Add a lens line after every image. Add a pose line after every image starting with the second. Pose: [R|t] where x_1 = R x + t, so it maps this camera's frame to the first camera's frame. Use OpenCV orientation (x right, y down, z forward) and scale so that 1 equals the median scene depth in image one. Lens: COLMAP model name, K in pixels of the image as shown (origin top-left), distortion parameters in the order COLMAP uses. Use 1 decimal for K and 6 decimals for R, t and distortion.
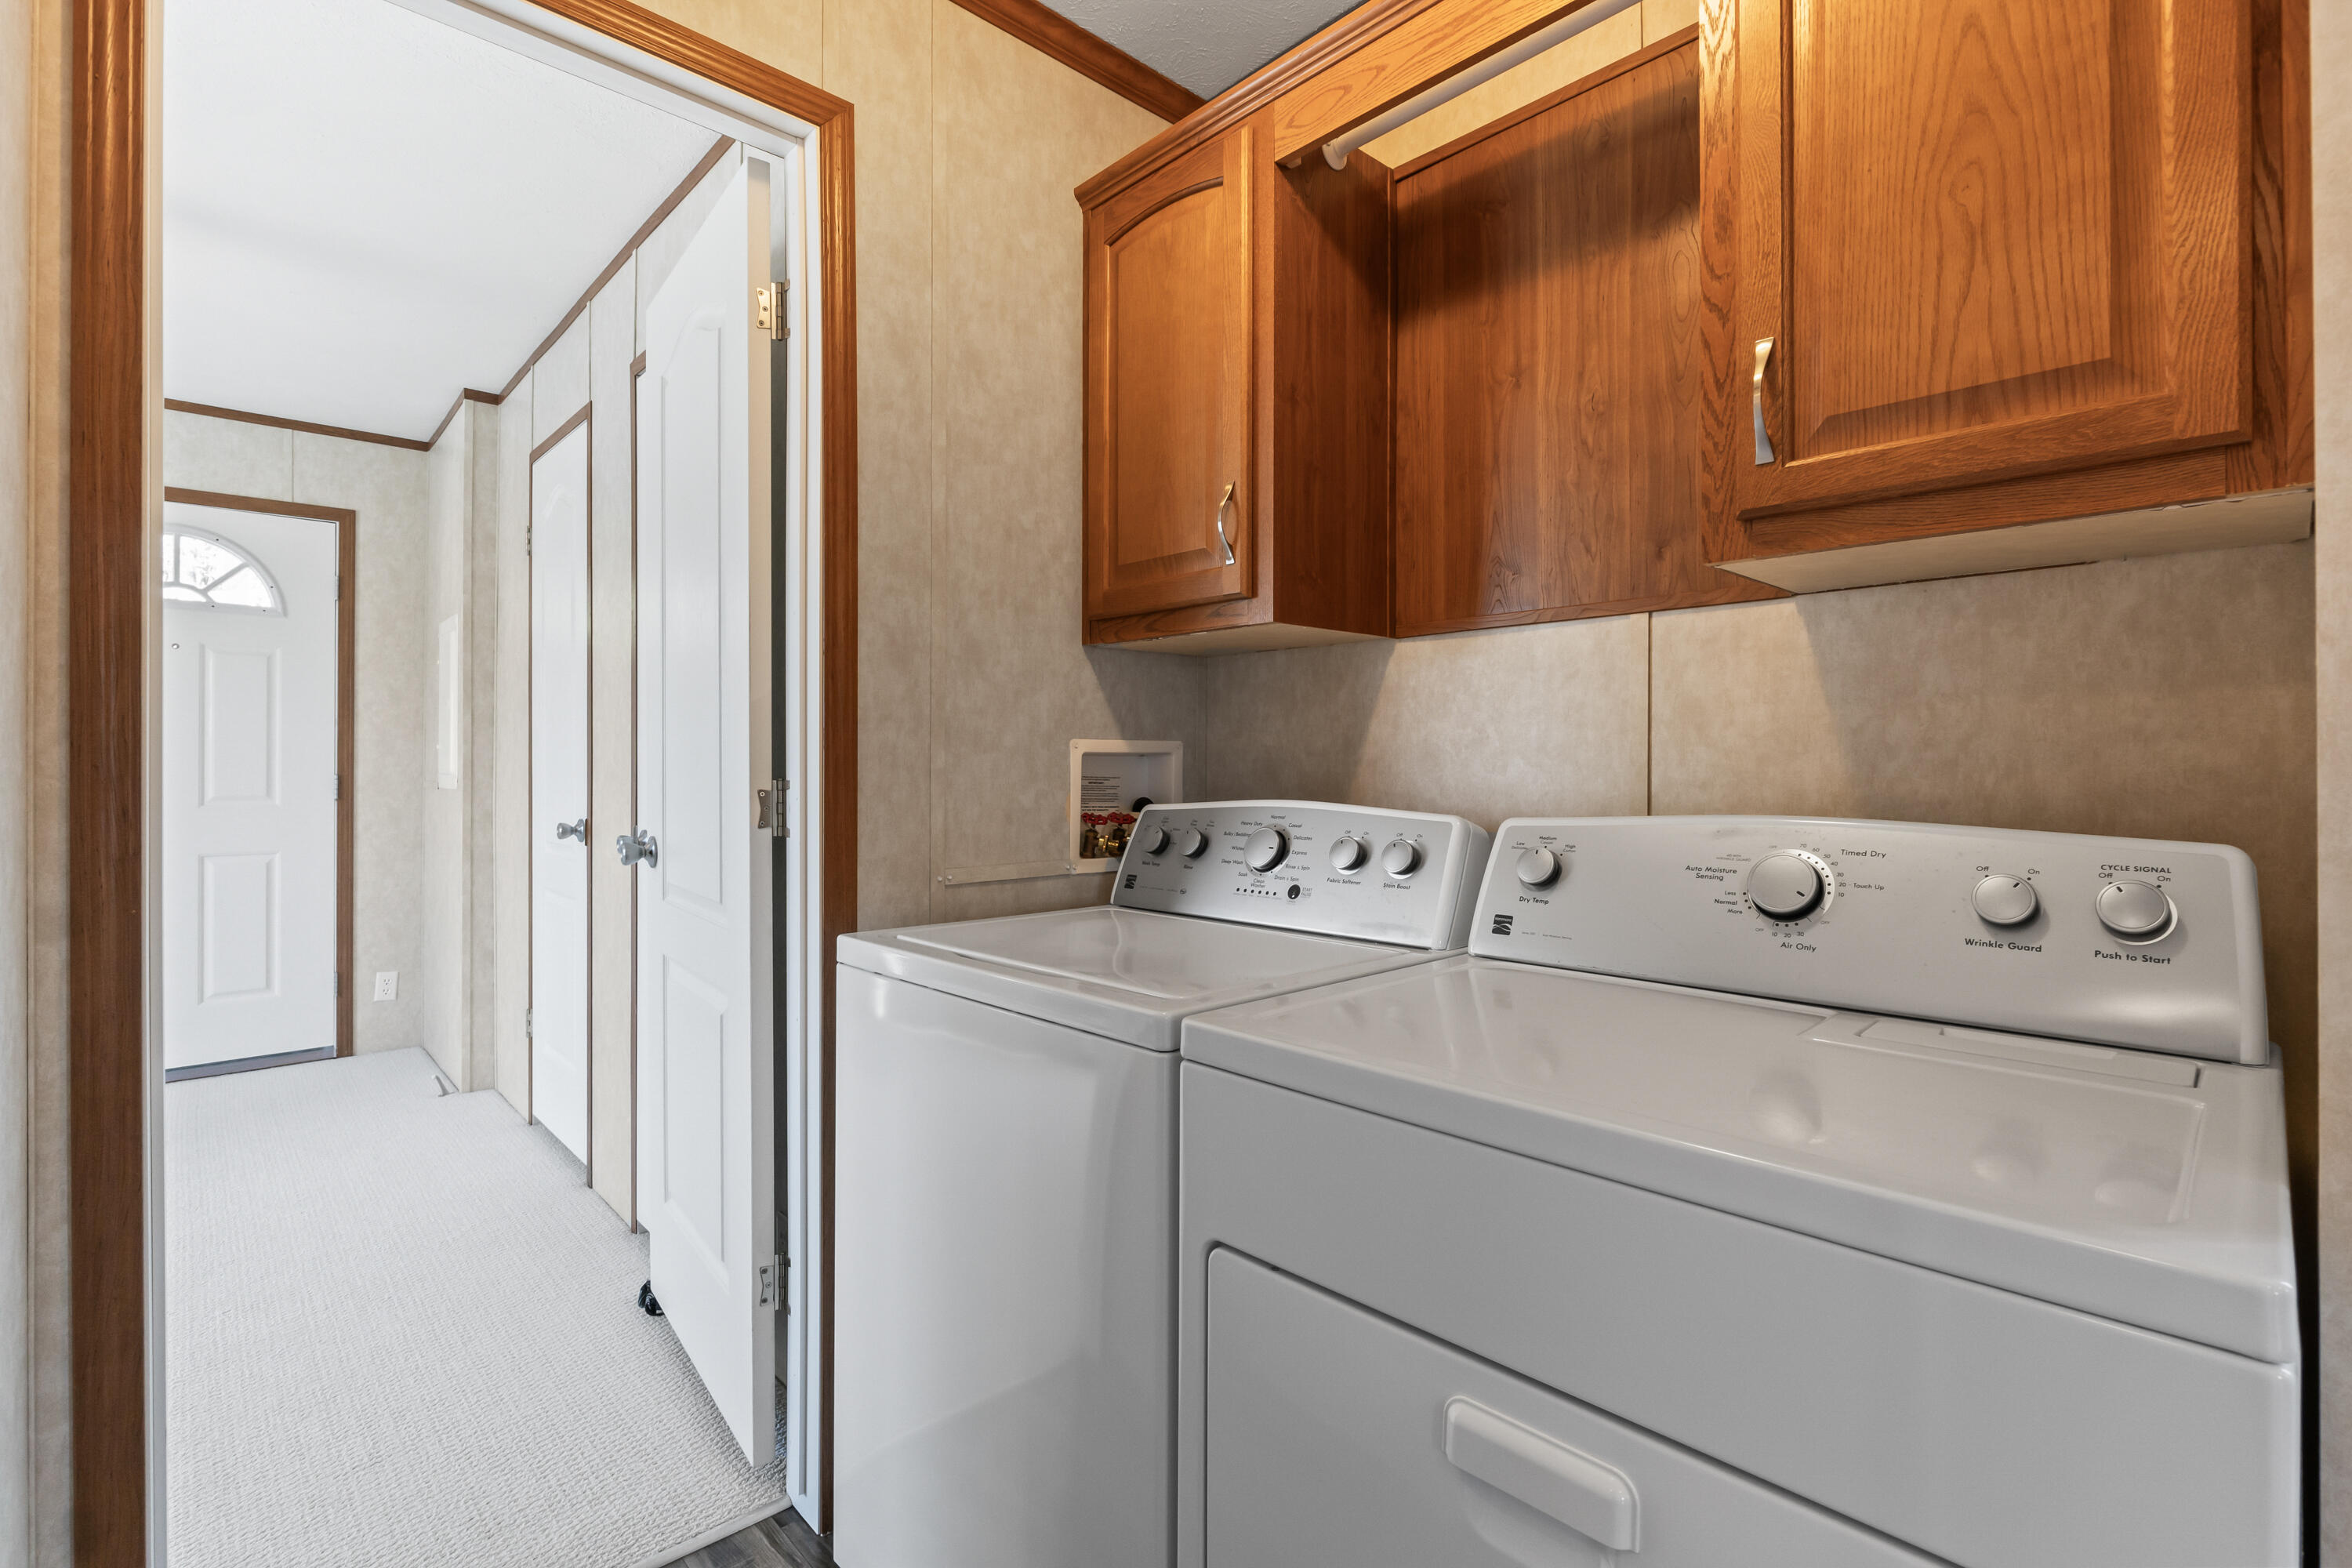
lens RADIAL K [[1048.3, 0, 1159.4], [0, 1048.3, 770.0], [0, 0, 1]] dist [-0.008032, -0.000301]
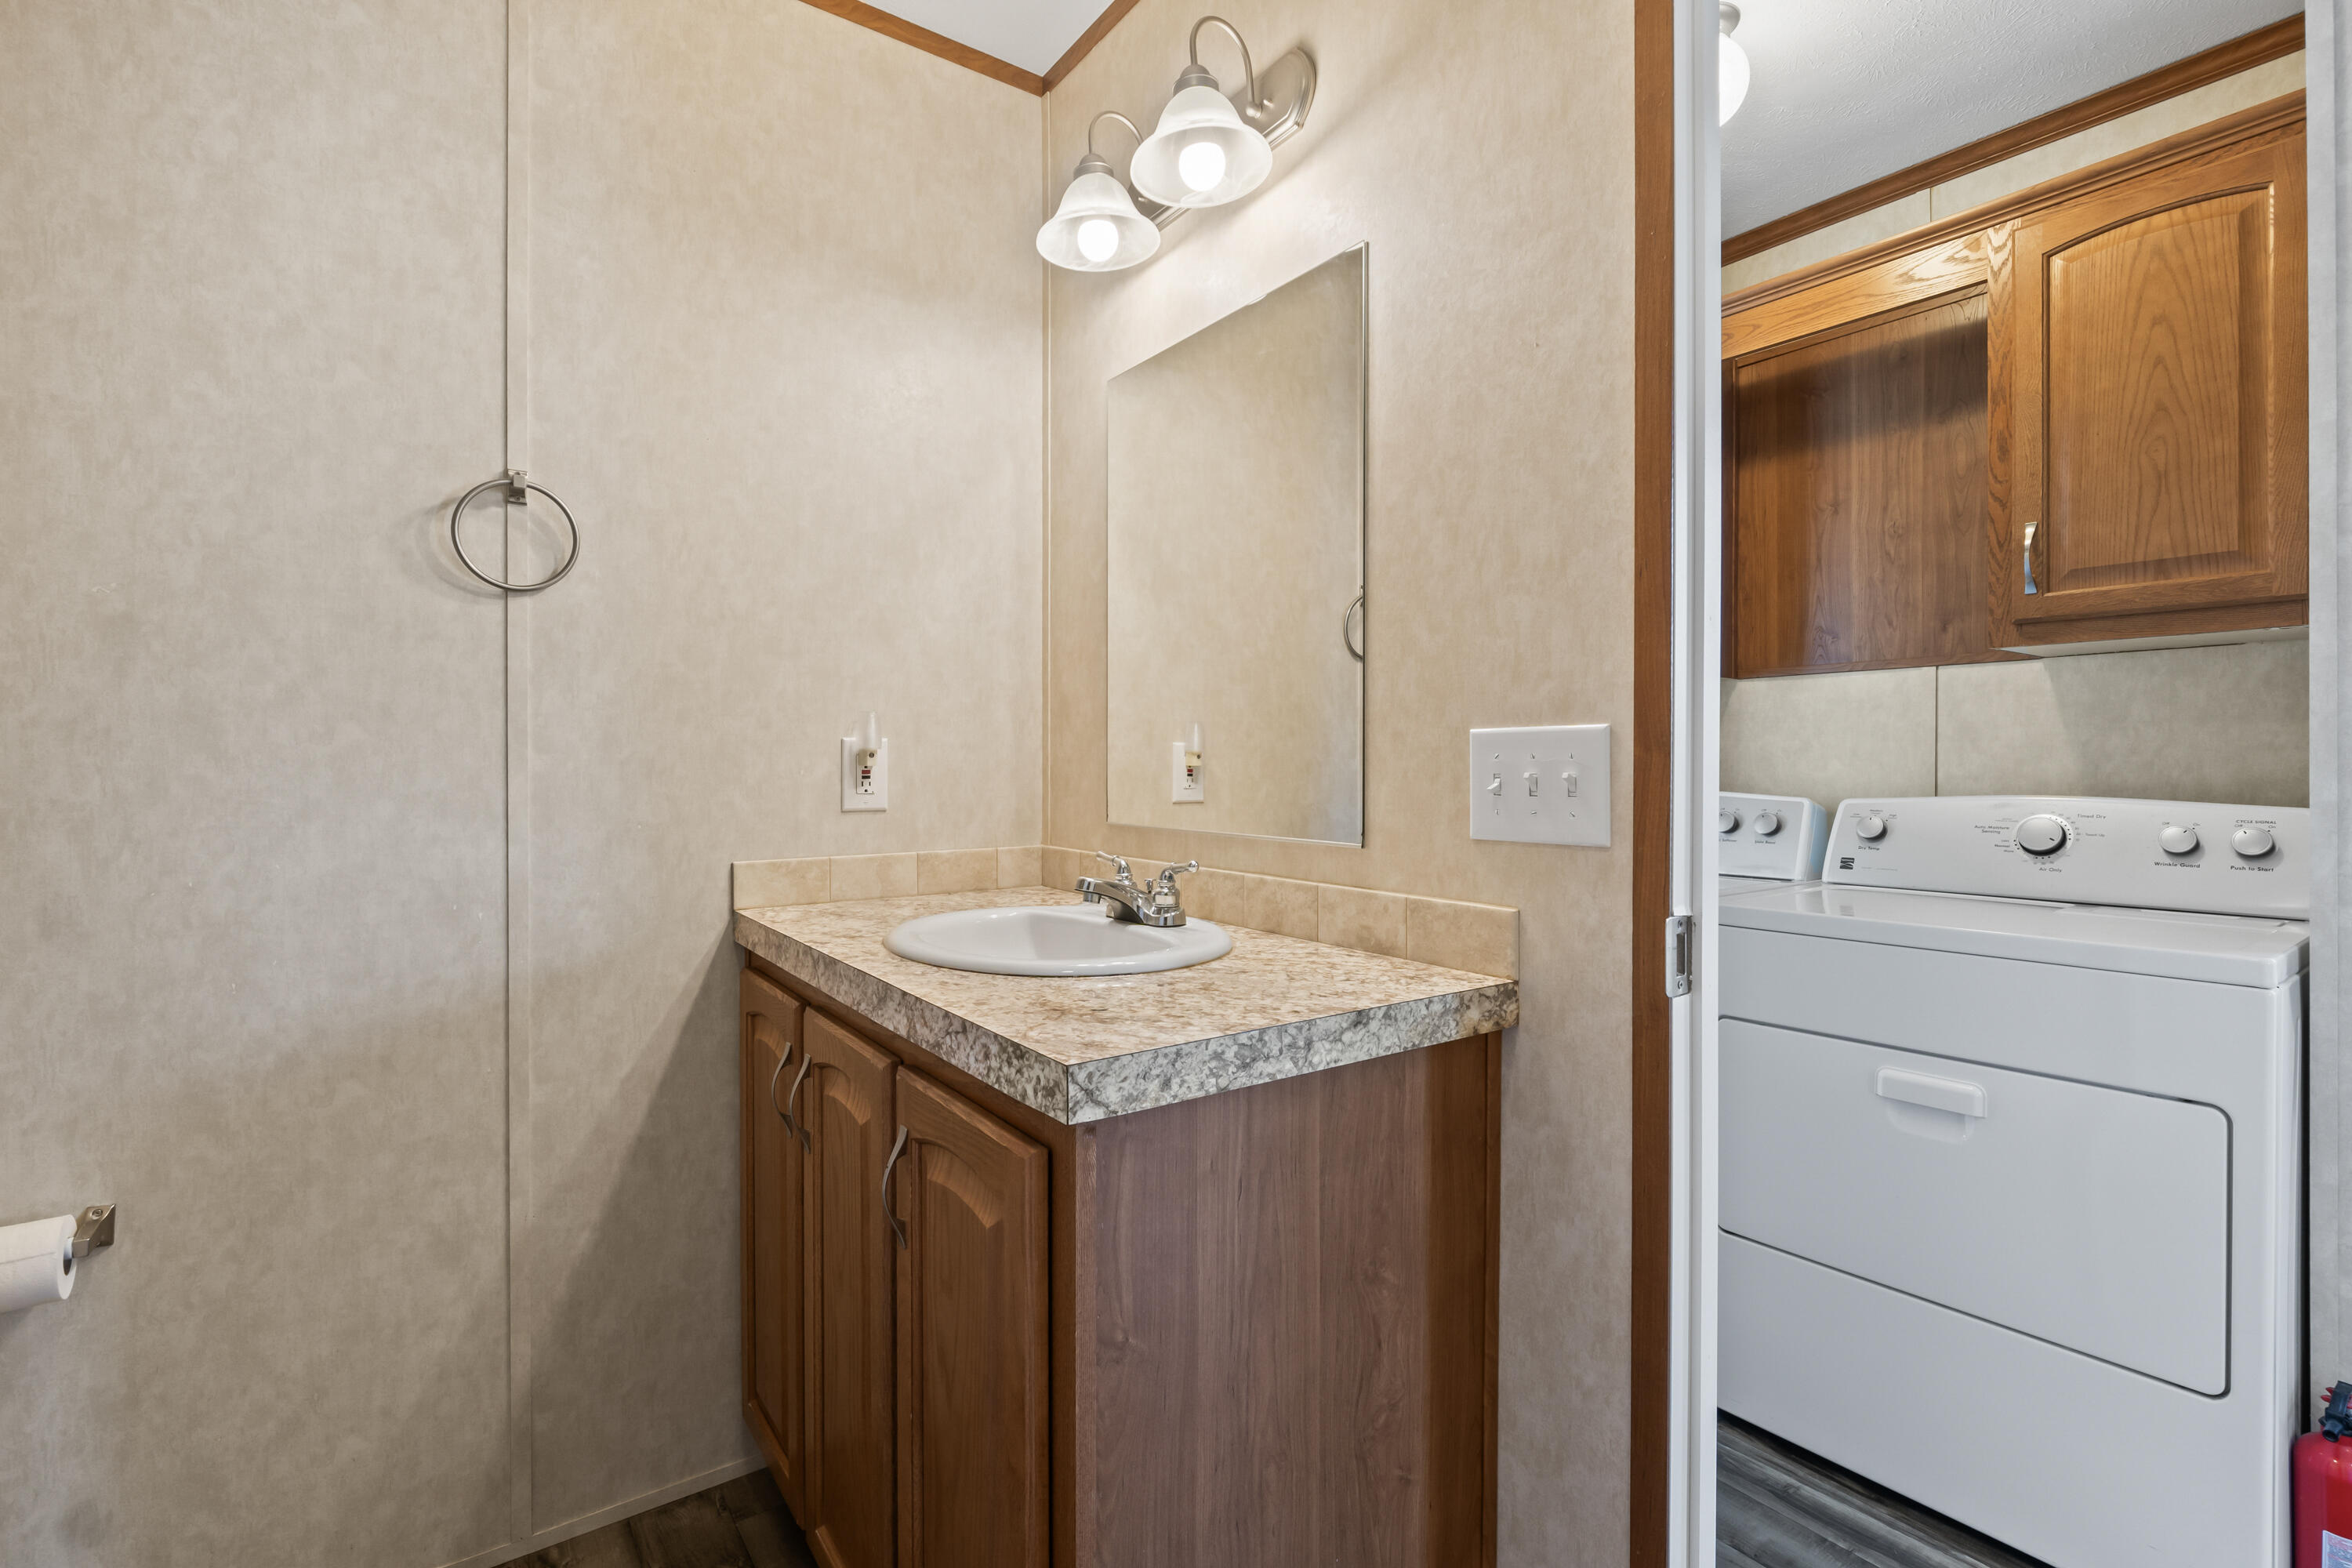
lens RADIAL K [[1048.3, 0, 1157.9], [0, 1048.3, 776.7], [0, 0, 1]] dist [-0.008032, -0.000301]
pose [[0.991900, -0.002700, -0.126994, -0.594261], [0.003683, 0.999965, 0.007513, -0.004173], [0.126969, -0.007920, 0.991875, -0.840885]]
